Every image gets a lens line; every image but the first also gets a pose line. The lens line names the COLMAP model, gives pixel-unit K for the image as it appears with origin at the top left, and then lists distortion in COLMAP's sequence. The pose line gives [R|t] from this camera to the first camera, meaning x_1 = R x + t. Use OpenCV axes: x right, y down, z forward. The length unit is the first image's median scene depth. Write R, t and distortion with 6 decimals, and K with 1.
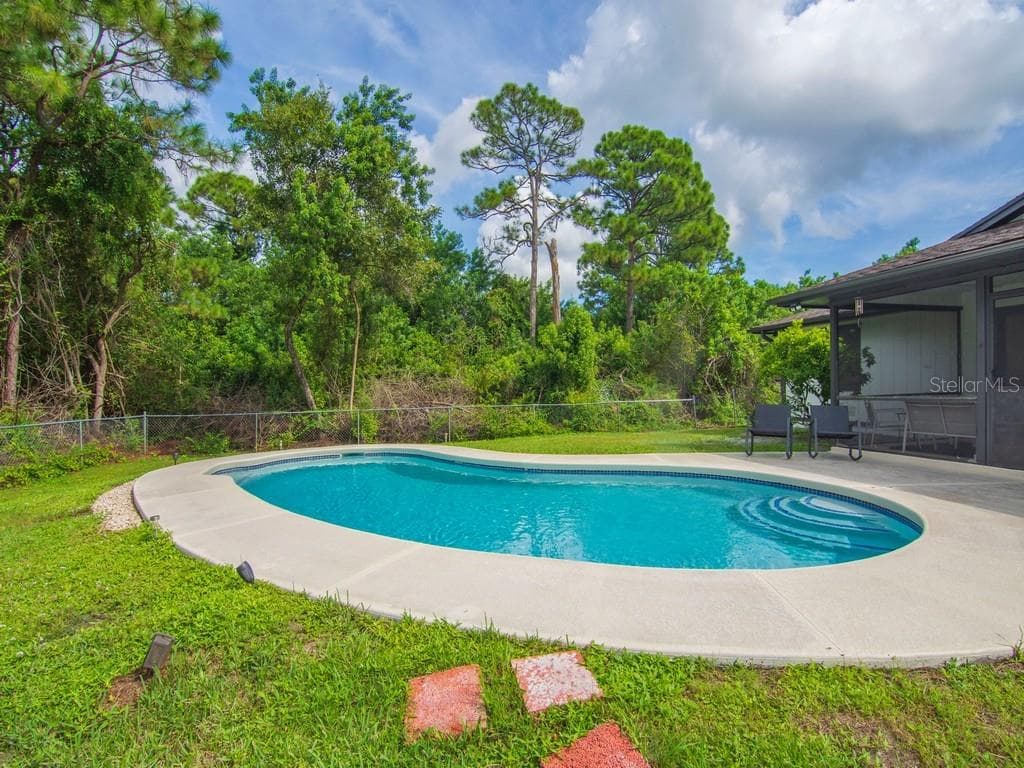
lens RADIAL K [[494.6, 0, 511.4], [0, 494.6, 389.8], [0, 0, 1]] dist [-0.002232, -0.014642]
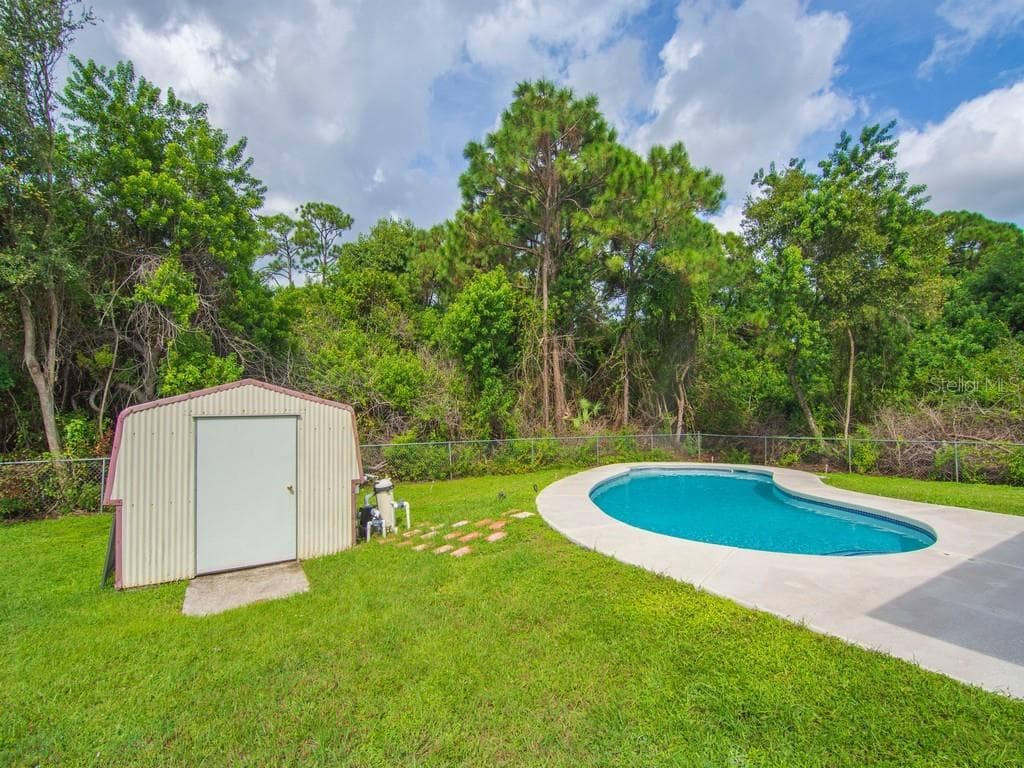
lens RADIAL K [[495.6, 0, 513.1], [0, 495.6, 399.1], [0, 0, 1]] dist [-0.002569, -0.012723]
pose [[0.339324, -0.011601, -0.940598, 0.371397], [-0.000565, 0.999921, -0.012536, -0.025850], [0.940669, 0.004785, 0.339291, -0.036770]]
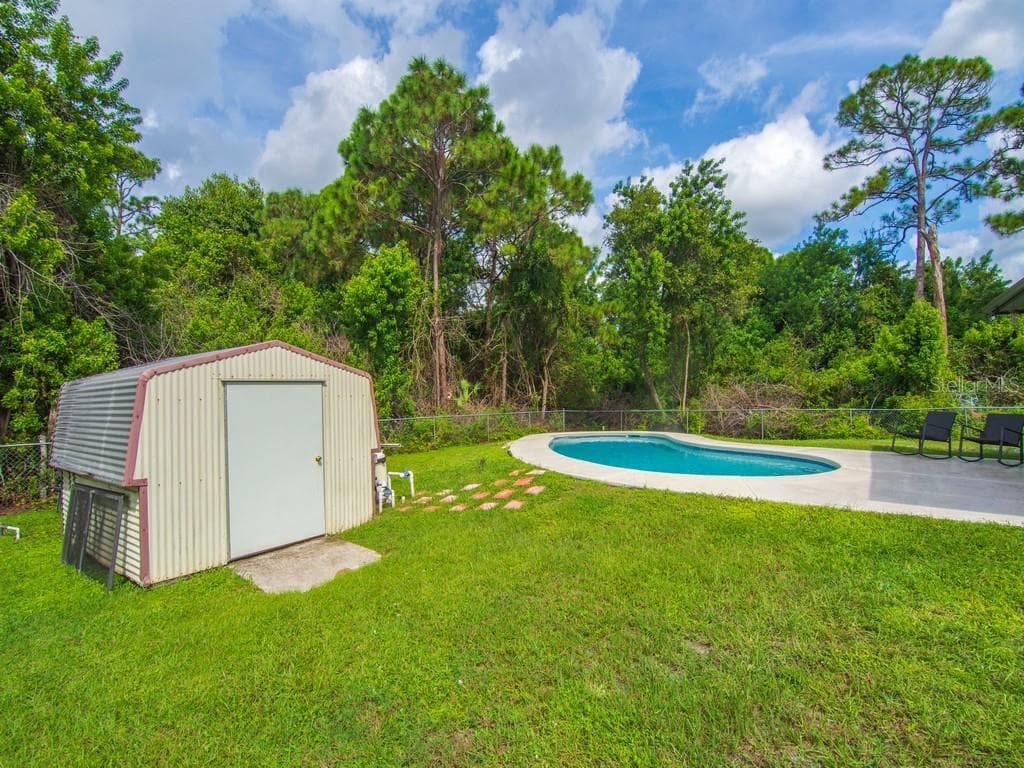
lens RADIAL K [[495.5, 0, 513.6], [0, 495.5, 397.7], [0, 0, 1]] dist [-0.004516, -0.009889]
pose [[0.662309, 0.003593, -0.749222, 0.315028], [0.007615, 0.999905, 0.011528, -0.009727], [0.749192, -0.013340, 0.662219, -0.193576]]
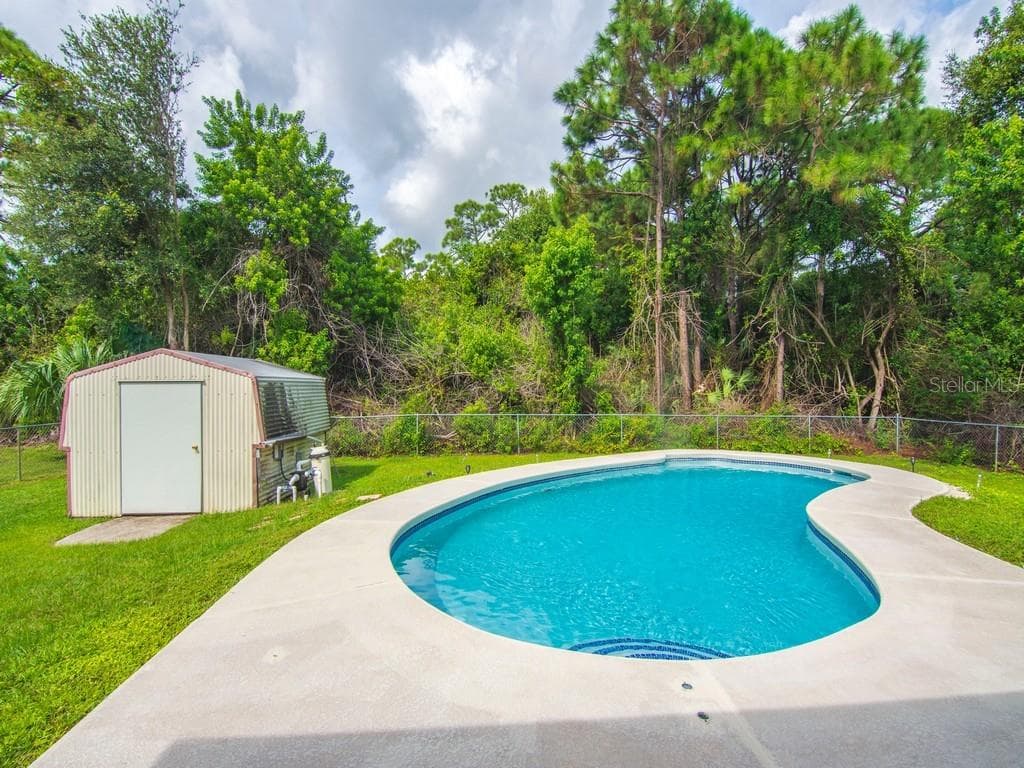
lens RADIAL K [[493.7, 0, 513.5], [0, 493.7, 393.5], [0, 0, 1]] dist [-0.003675, -0.010522]
pose [[-0.139847, 0.031175, -0.989682, 0.325959], [-0.003798, 0.999480, 0.032021, -0.022117], [0.990166, 0.008237, -0.139656, 0.244486]]
